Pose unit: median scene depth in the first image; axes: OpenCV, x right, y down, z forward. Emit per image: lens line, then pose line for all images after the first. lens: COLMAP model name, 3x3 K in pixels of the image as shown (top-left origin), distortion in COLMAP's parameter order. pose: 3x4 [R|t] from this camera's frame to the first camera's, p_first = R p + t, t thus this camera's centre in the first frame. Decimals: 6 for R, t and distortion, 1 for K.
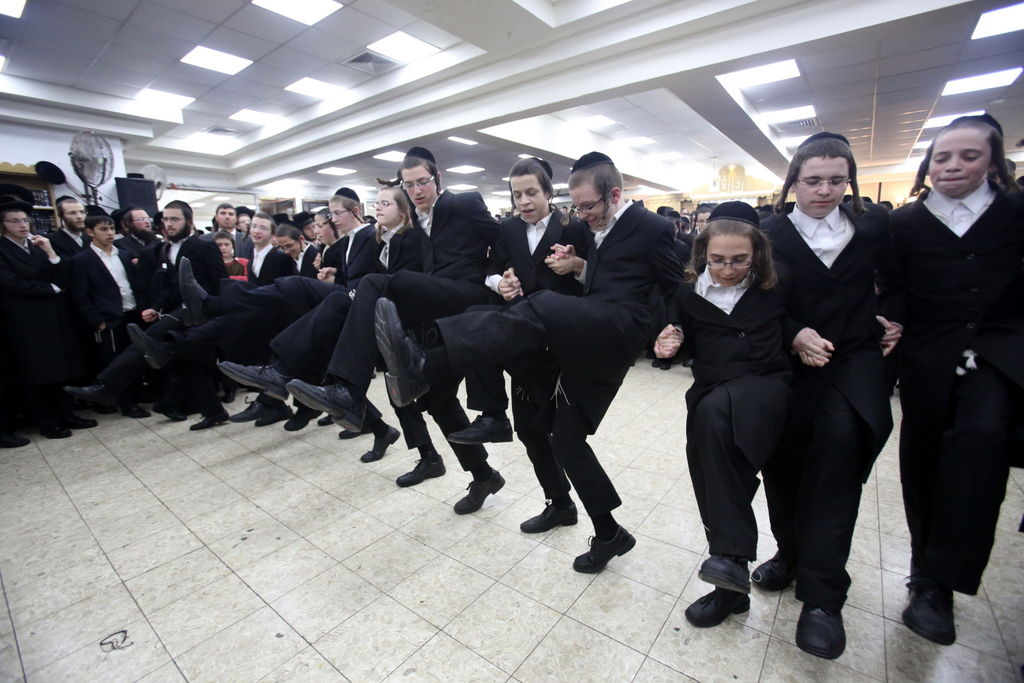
lens RADIAL K [[462.4, 0, 512.0], [0, 462.4, 341.5], [0, 0, 1]] dist [-0.057713, -0.000016]
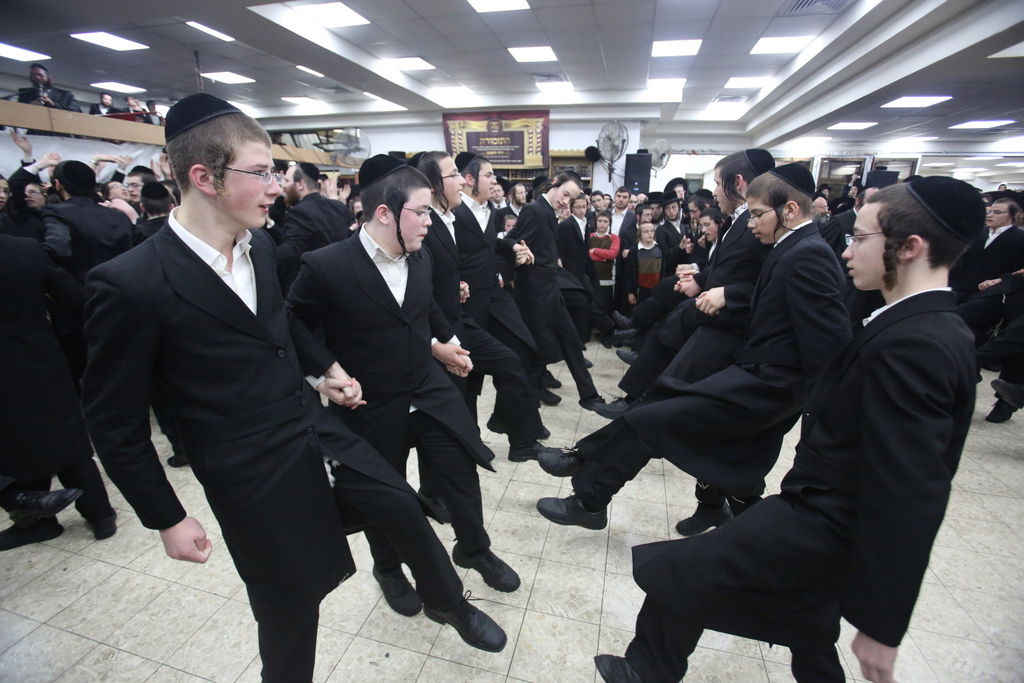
lens RADIAL K [[462.4, 0, 512.0], [0, 462.4, 341.5], [0, 0, 1]] dist [-0.057713, -0.000016]
pose [[0.387248, 0.279981, -0.878436, 0.276982], [-0.176686, 0.957653, 0.227340, -0.093187], [0.904887, 0.067170, 0.420318, 0.167422]]
